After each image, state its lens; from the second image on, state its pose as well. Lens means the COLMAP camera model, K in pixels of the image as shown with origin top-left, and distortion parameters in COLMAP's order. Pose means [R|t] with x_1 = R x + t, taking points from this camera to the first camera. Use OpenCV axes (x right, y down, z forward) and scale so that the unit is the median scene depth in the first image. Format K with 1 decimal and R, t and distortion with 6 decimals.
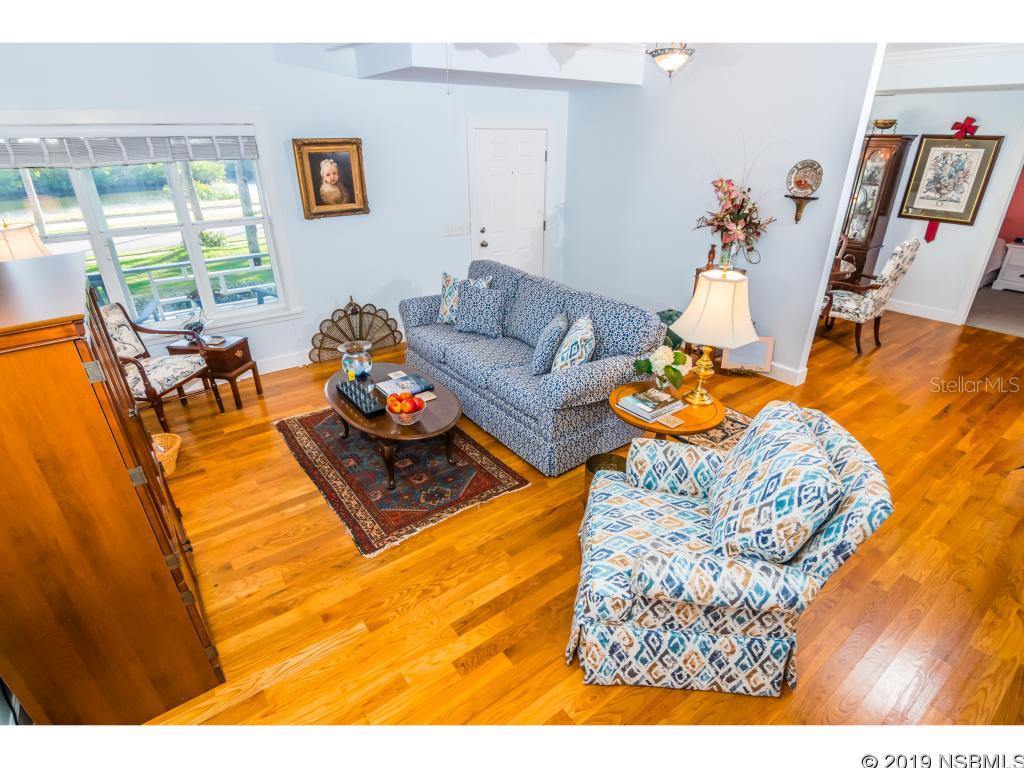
lens RADIAL K [[520.8, 0, 512.6], [0, 520.8, 390.0], [0, 0, 1]] dist [-0.002872, -0.013107]
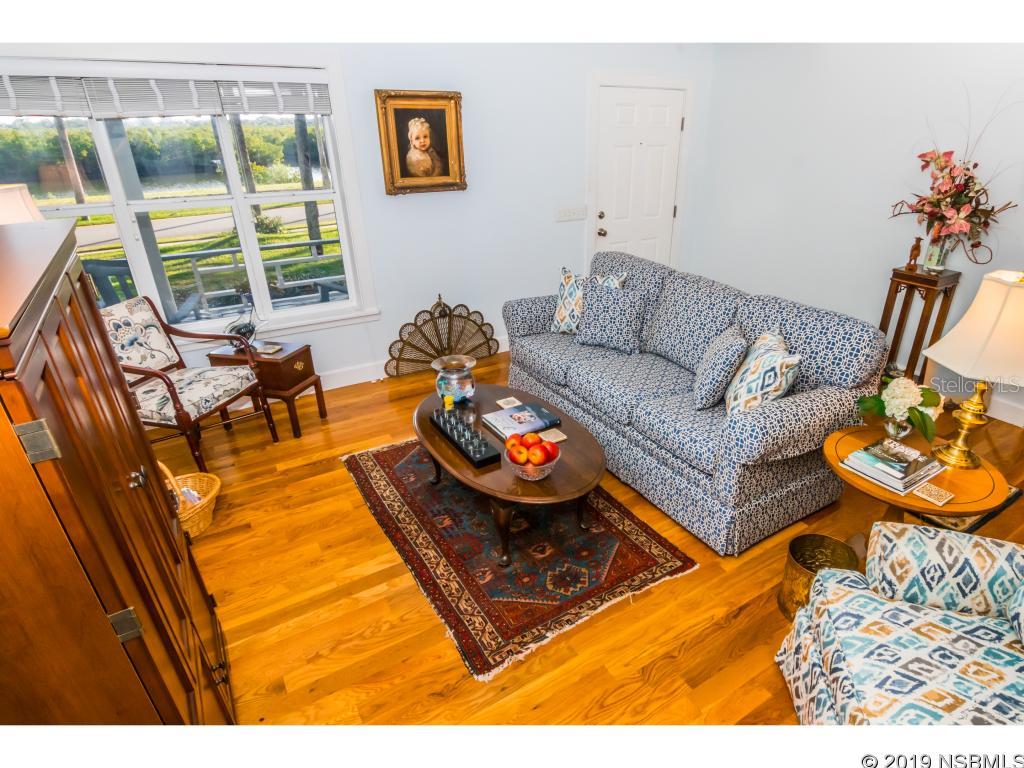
lens RADIAL K [[573.3, 0, 562.9], [0, 573.3, 398.1], [0, 0, 1]] dist [-0.000775, -0.013790]
pose [[0.998707, 0.030490, -0.040682, -0.118159], [-0.030590, 0.999530, -0.001844, -0.038269], [0.040606, 0.003086, 0.999170, 0.198600]]
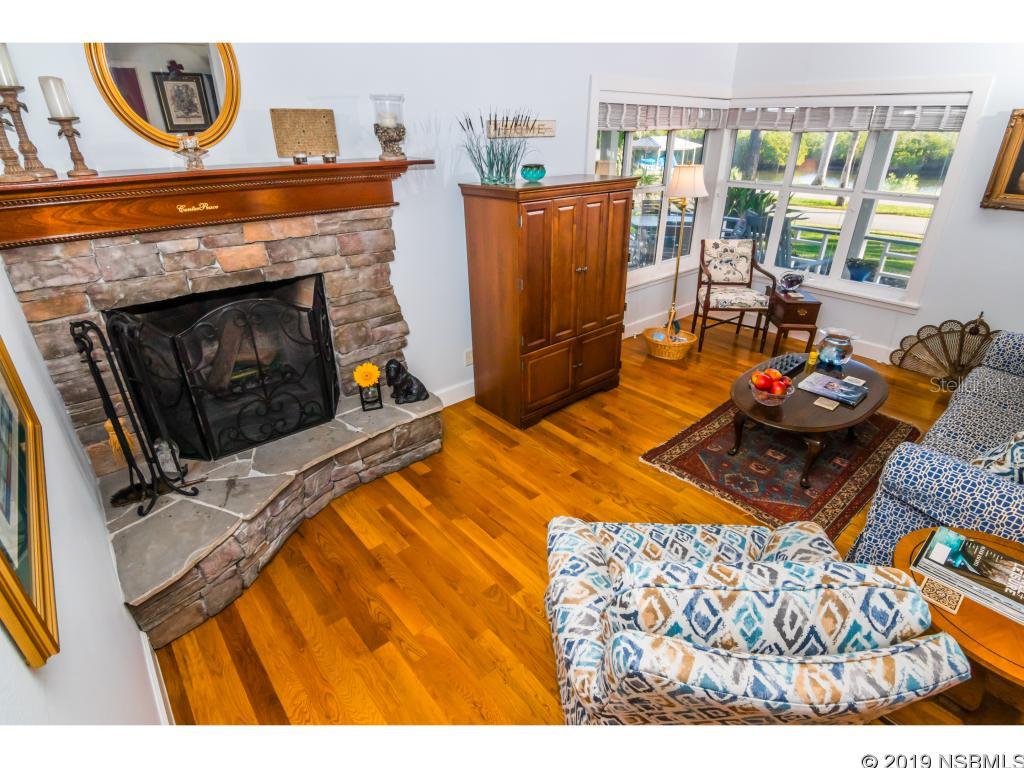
lens RADIAL K [[520.8, 0, 512.6], [0, 520.8, 390.0], [0, 0, 1]] dist [-0.002872, -0.013107]
pose [[0.068830, 0.451601, -0.889561, 0.536822], [-0.429910, 0.818061, 0.382038, -0.107579], [0.900244, 0.356136, 0.250455, 0.299447]]
